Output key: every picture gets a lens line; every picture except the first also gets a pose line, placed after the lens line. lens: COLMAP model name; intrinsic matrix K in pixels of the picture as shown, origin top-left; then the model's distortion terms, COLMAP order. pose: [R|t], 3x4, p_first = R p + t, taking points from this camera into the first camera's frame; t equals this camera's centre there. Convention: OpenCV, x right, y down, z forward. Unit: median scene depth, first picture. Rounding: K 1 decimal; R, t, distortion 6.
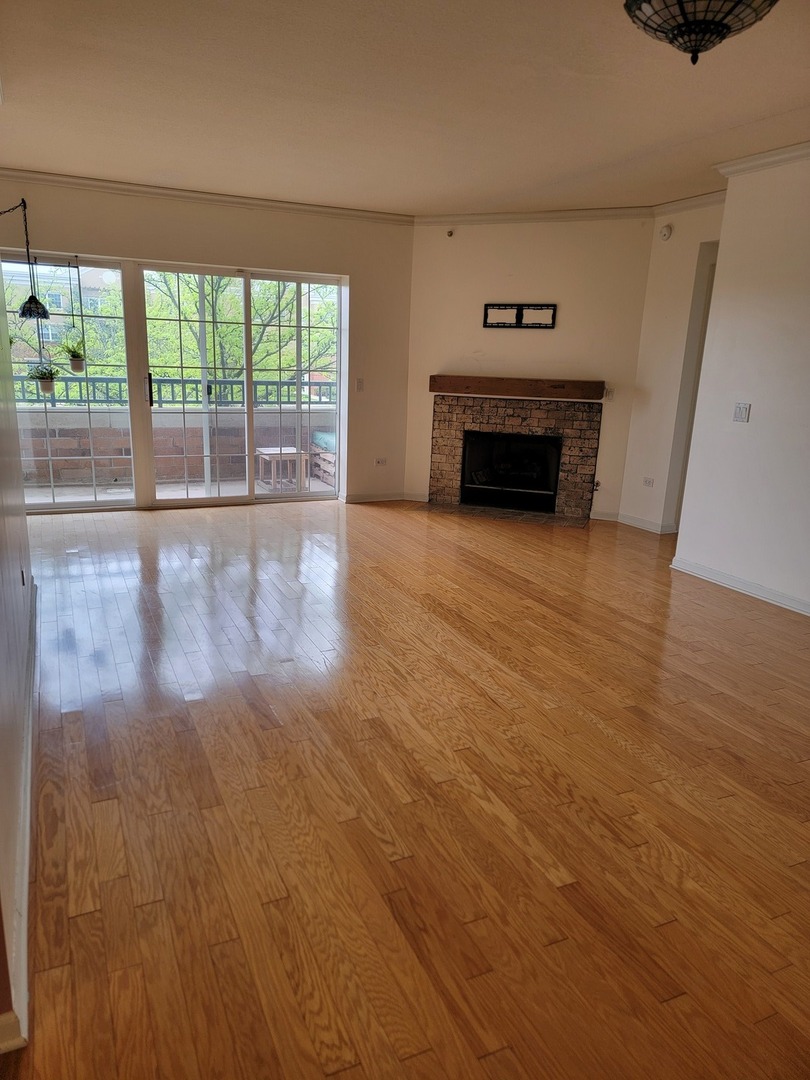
lens RADIAL K [[749.2, 0, 396.8], [0, 749.2, 533.1], [0, 0, 1]] dist [0.087828, -0.066231]
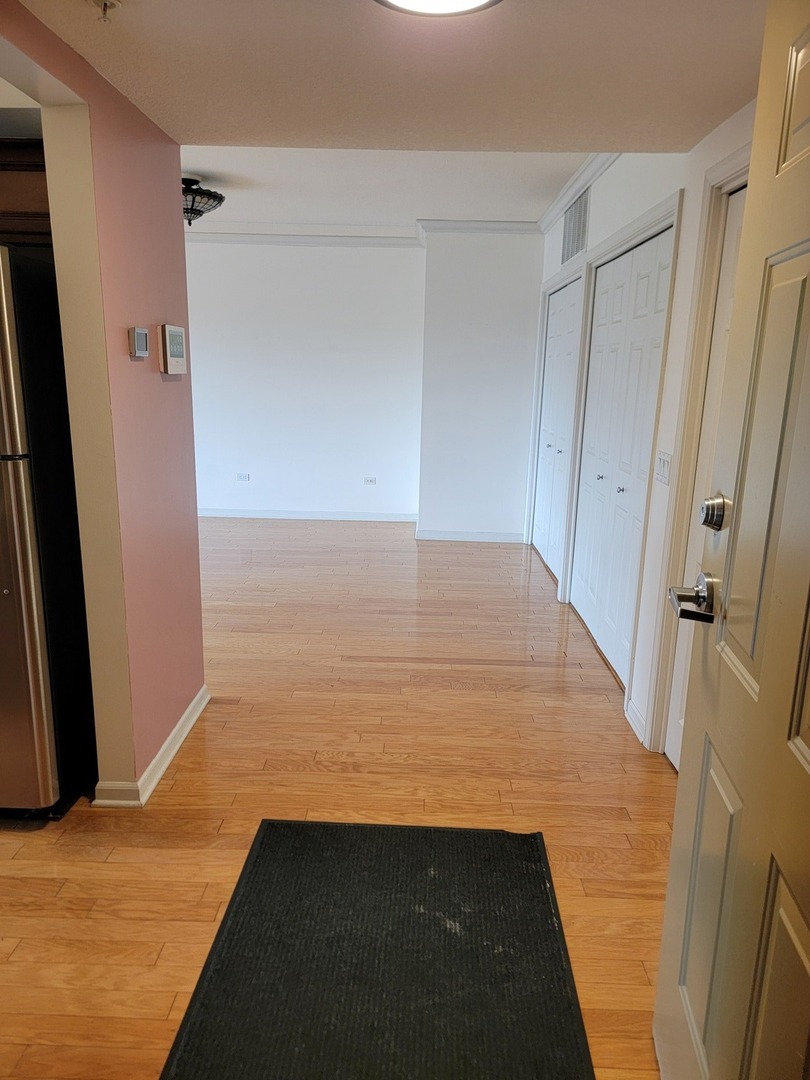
lens RADIAL K [[749.2, 0, 404.3], [0, 749.2, 542.1], [0, 0, 1]] dist [0.087828, -0.066231]
pose [[0.428170, -0.225759, 0.875045, -0.463820], [0.205750, 0.967216, 0.148862, 0.007757], [-0.879964, 0.116303, 0.460583, -0.118768]]
